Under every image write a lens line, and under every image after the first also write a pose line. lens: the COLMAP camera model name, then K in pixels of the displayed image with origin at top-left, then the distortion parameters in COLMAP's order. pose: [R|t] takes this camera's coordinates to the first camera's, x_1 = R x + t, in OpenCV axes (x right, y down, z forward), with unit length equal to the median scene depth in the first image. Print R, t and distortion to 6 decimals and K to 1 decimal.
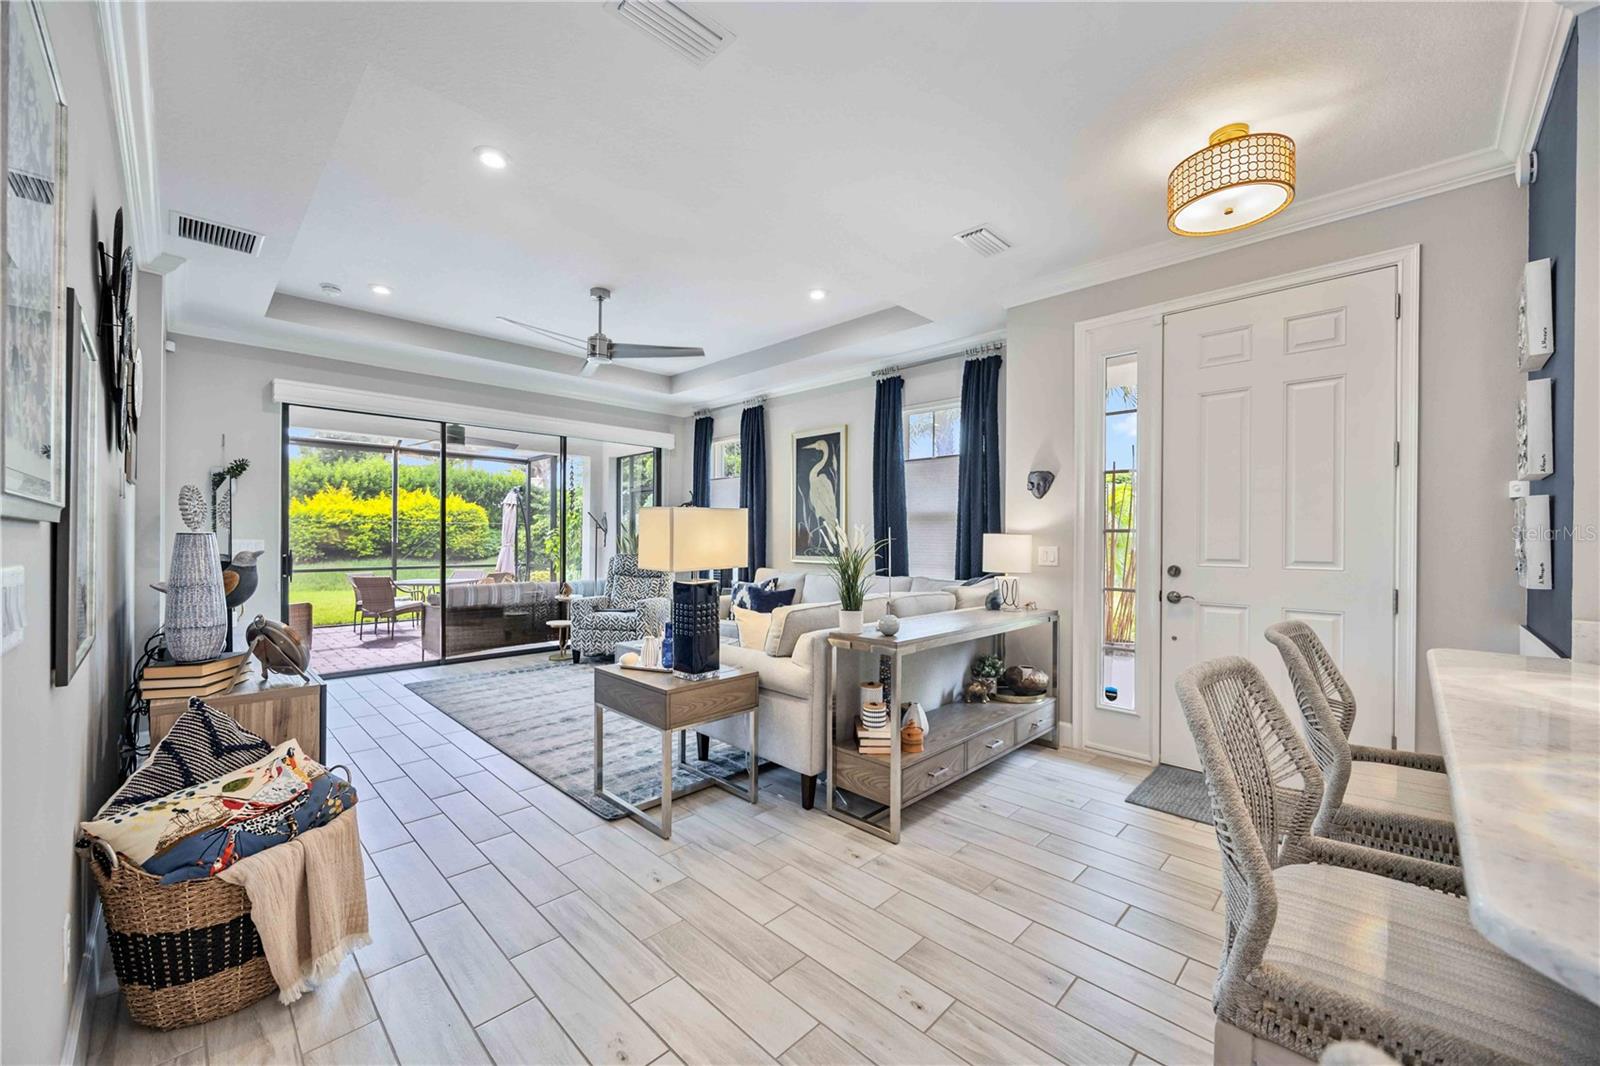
lens RADIAL K [[614.1, 0, 803.4], [0, 614.1, 538.8], [0, 0, 1]] dist [-0.001854, -0.000048]
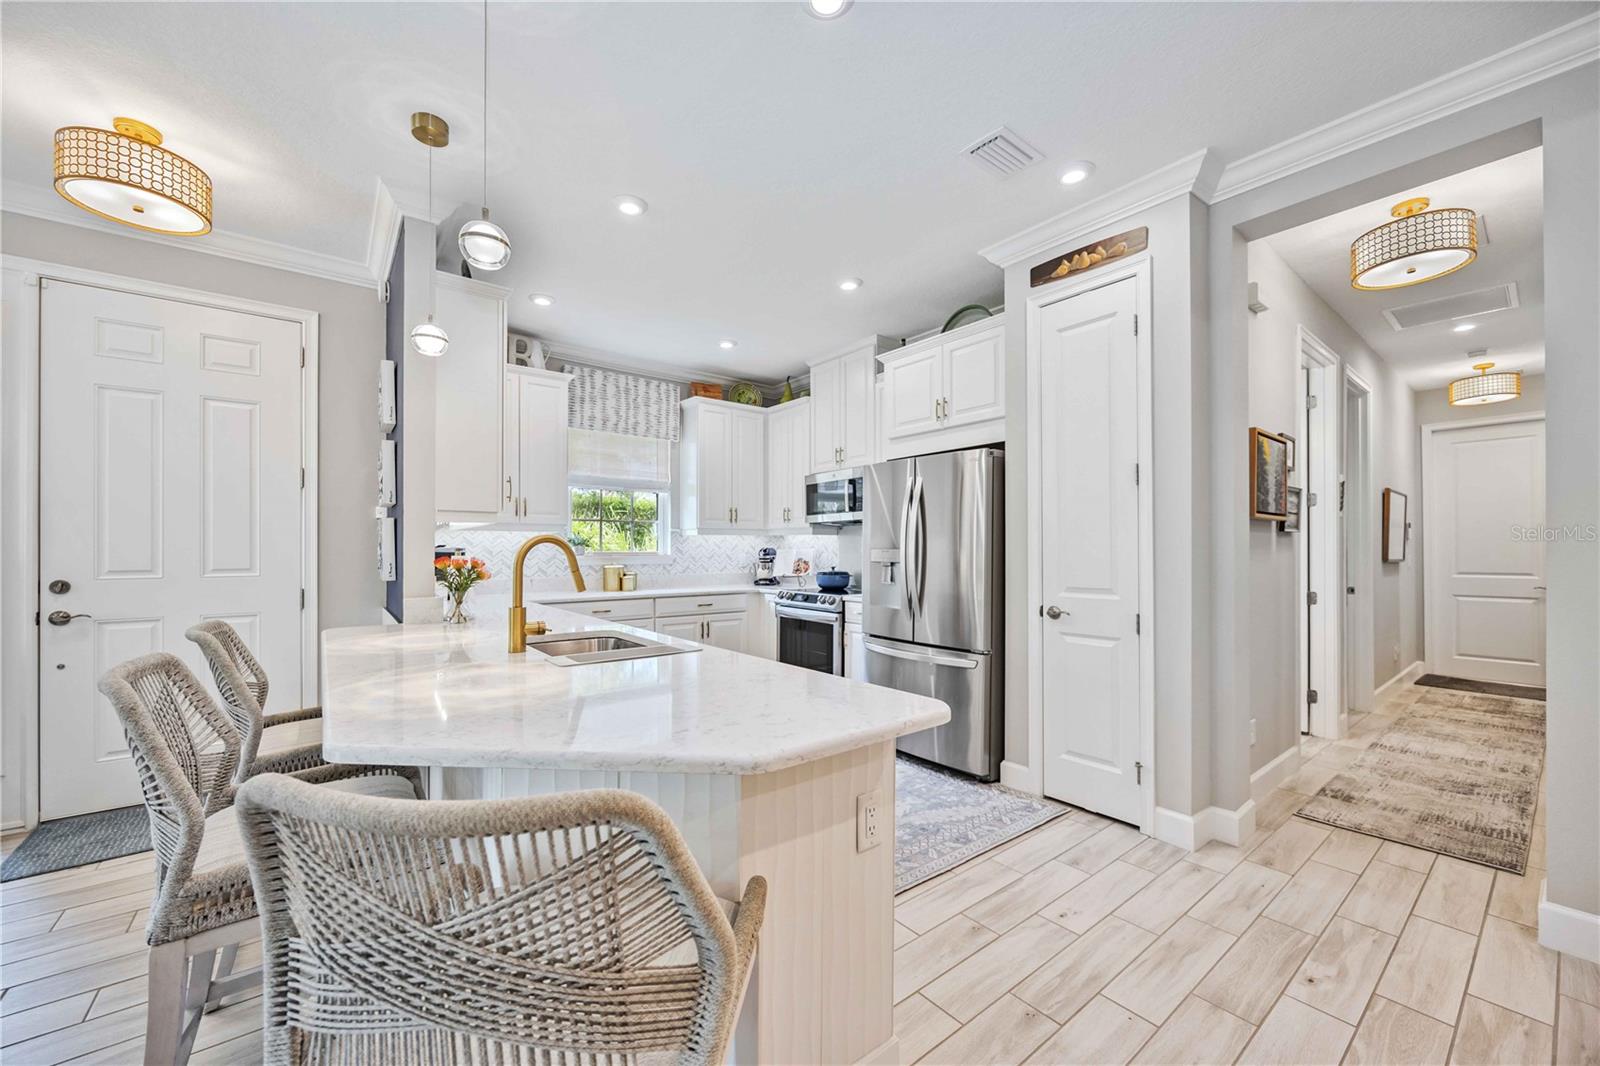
lens RADIAL K [[614.1, 0, 793.6], [0, 614.1, 548.3], [0, 0, 1]] dist [-0.001854, -0.000048]
pose [[0.135914, -0.005814, 0.990704, -0.133637], [0.004439, 0.999976, 0.005259, -0.000550], [-0.990711, 0.003683, 0.135936, -0.163867]]
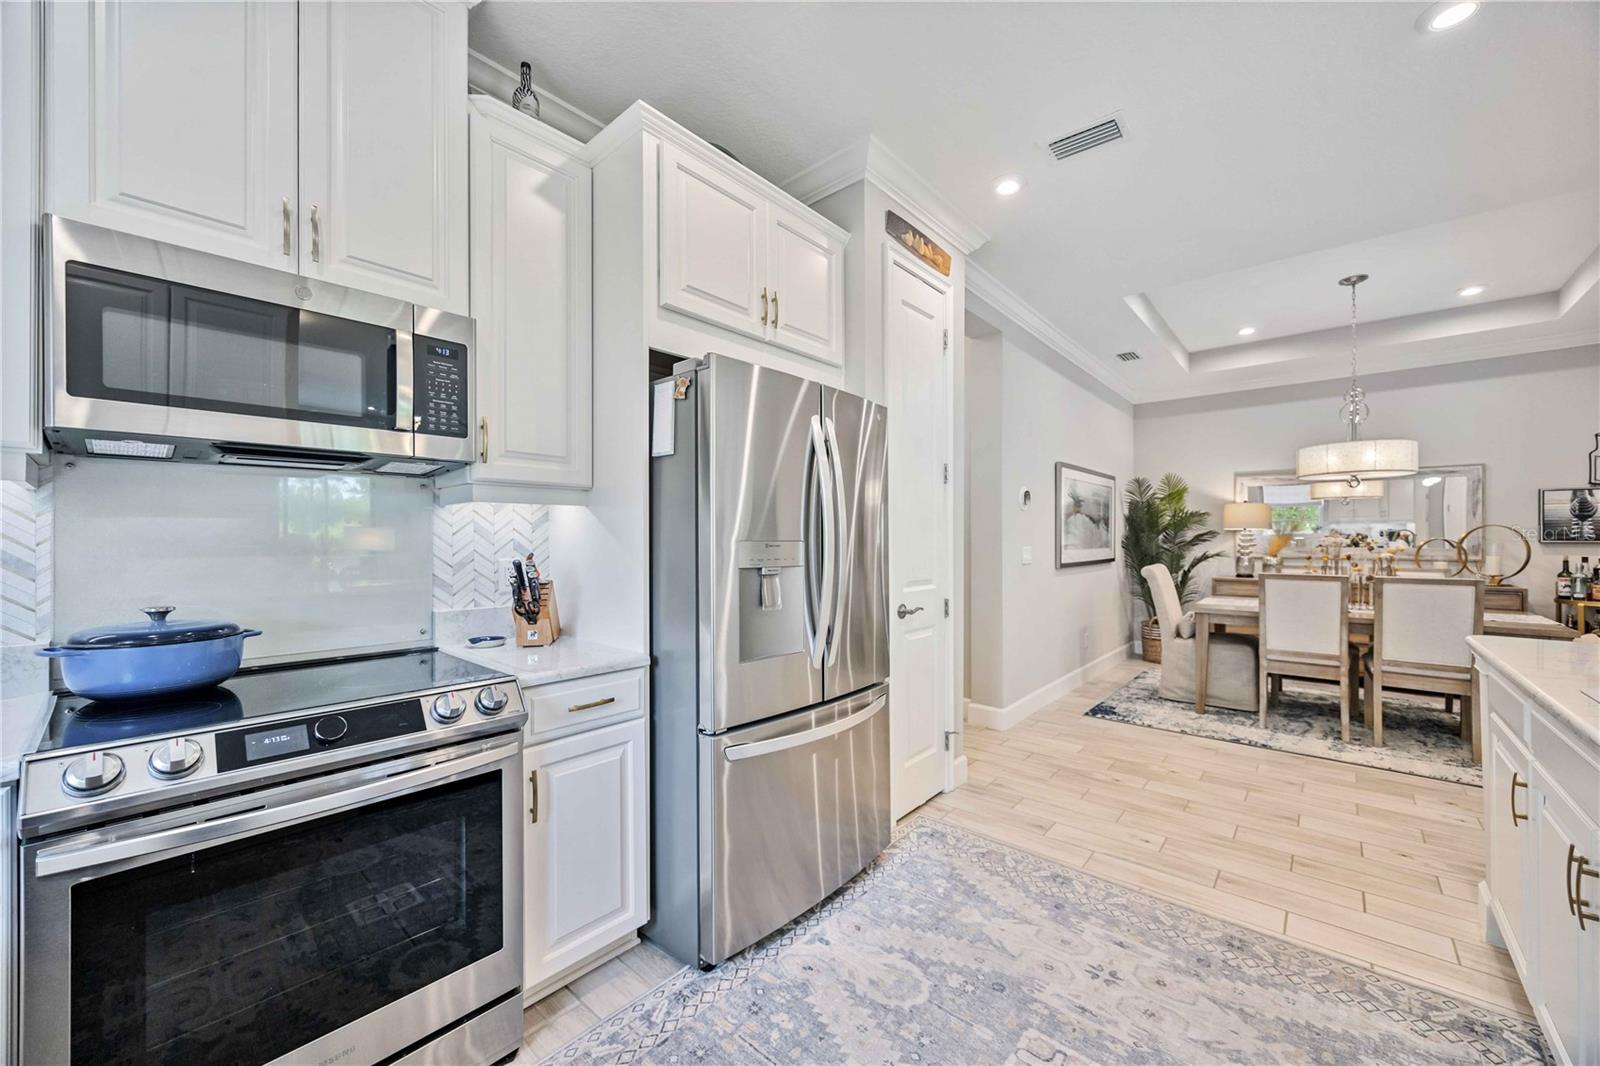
lens RADIAL K [[614.1, 0, 798.8], [0, 614.1, 534.7], [0, 0, 1]] dist [-0.001854, -0.000048]
pose [[-0.998010, -0.006317, -0.062738, 1.560260], [-0.006184, 0.999978, -0.002318, 0.003780], [0.062751, -0.001925, -0.998027, 0.653452]]
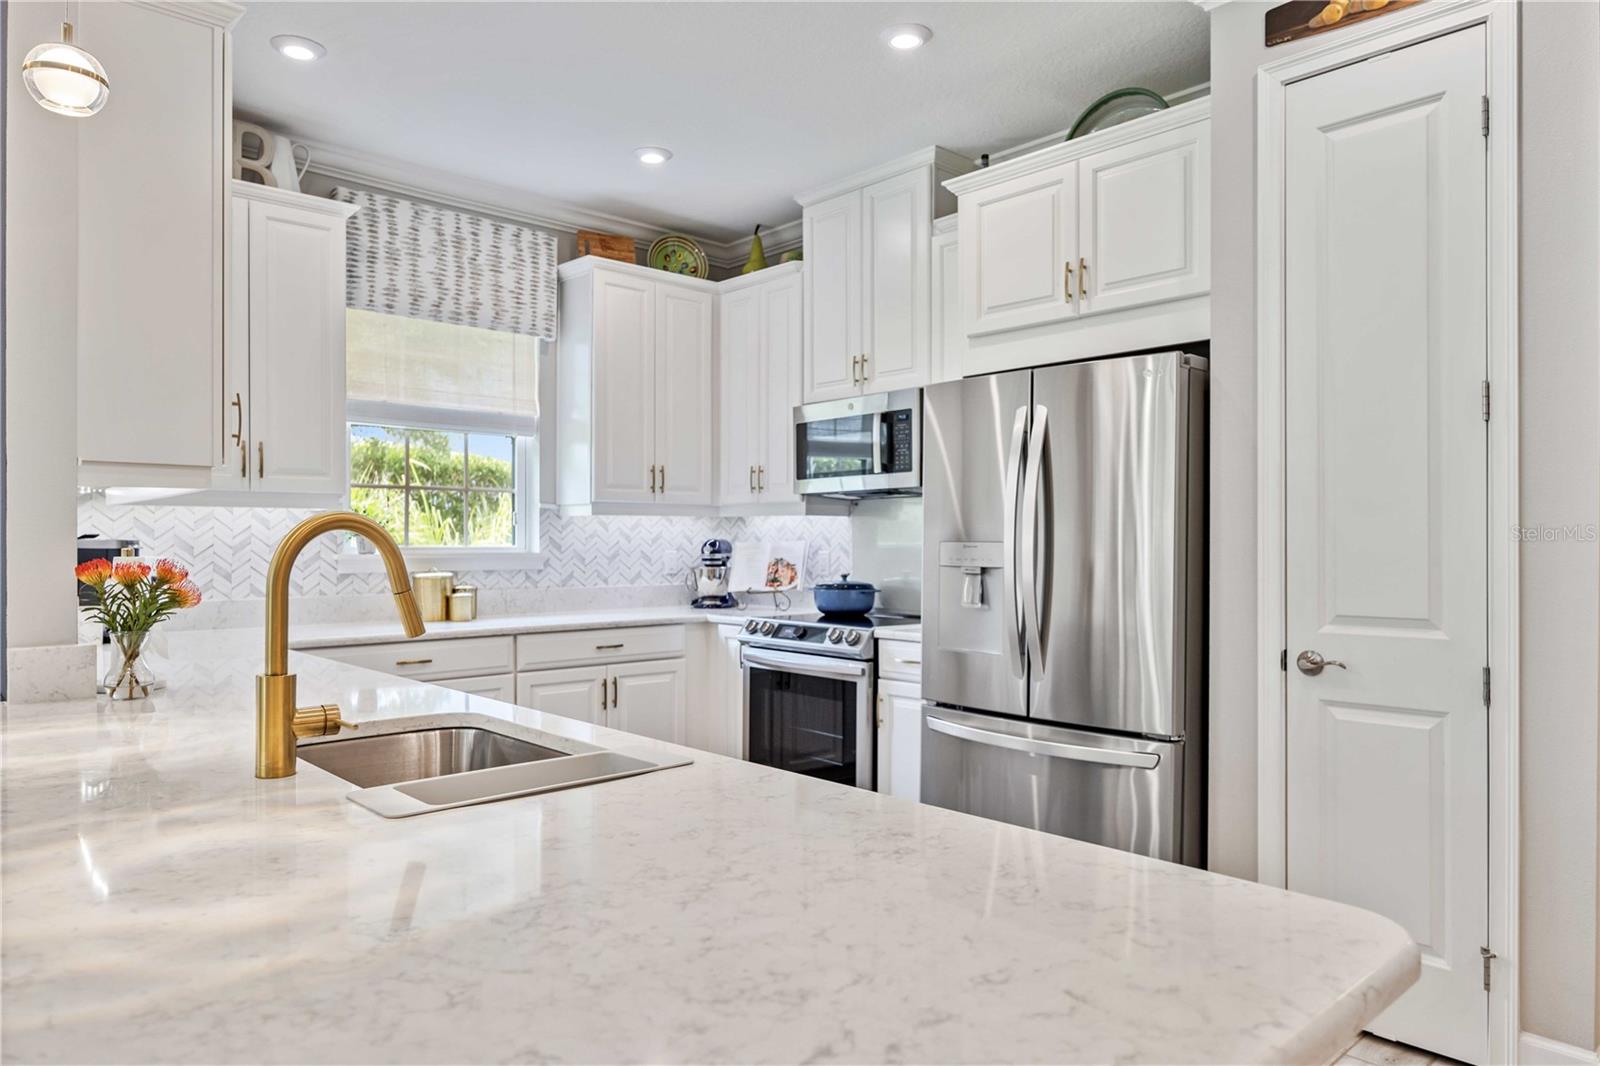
lens RADIAL K [[1036.5, 0, 797.6], [0, 1036.5, 546.6], [0, 0, 1]] dist [-0.001667, 0.001296]
pose [[0.054473, -0.012766, 0.998434, 0.045806], [0.003001, 0.999916, 0.012621, -0.002525], [-0.998511, 0.002309, 0.054506, -0.017357]]
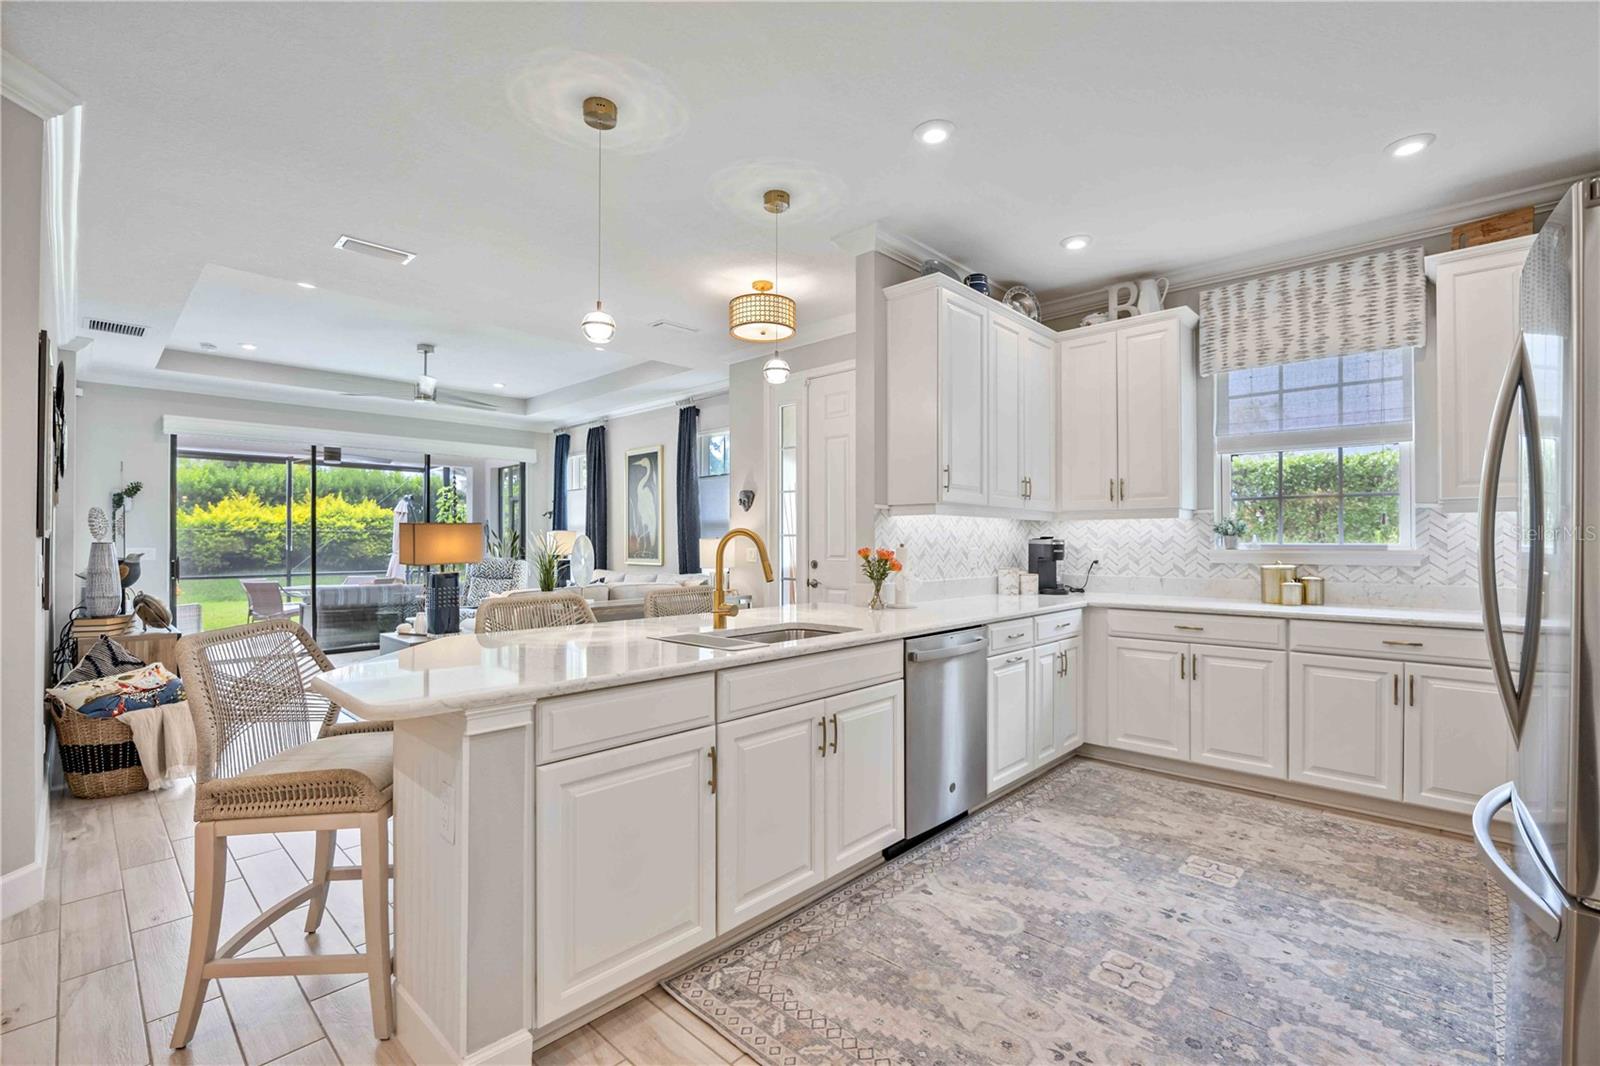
lens RADIAL K [[695.6, 0, 805.6], [0, 695.6, 537.3], [0, 0, 1]] dist [-0.015839, 0.001543]
pose [[0.999678, -0.008426, 0.023926, 0.817917], [0.008654, 0.999918, -0.009433, 0.009570], [-0.023845, 0.009637, 0.999669, -0.849124]]
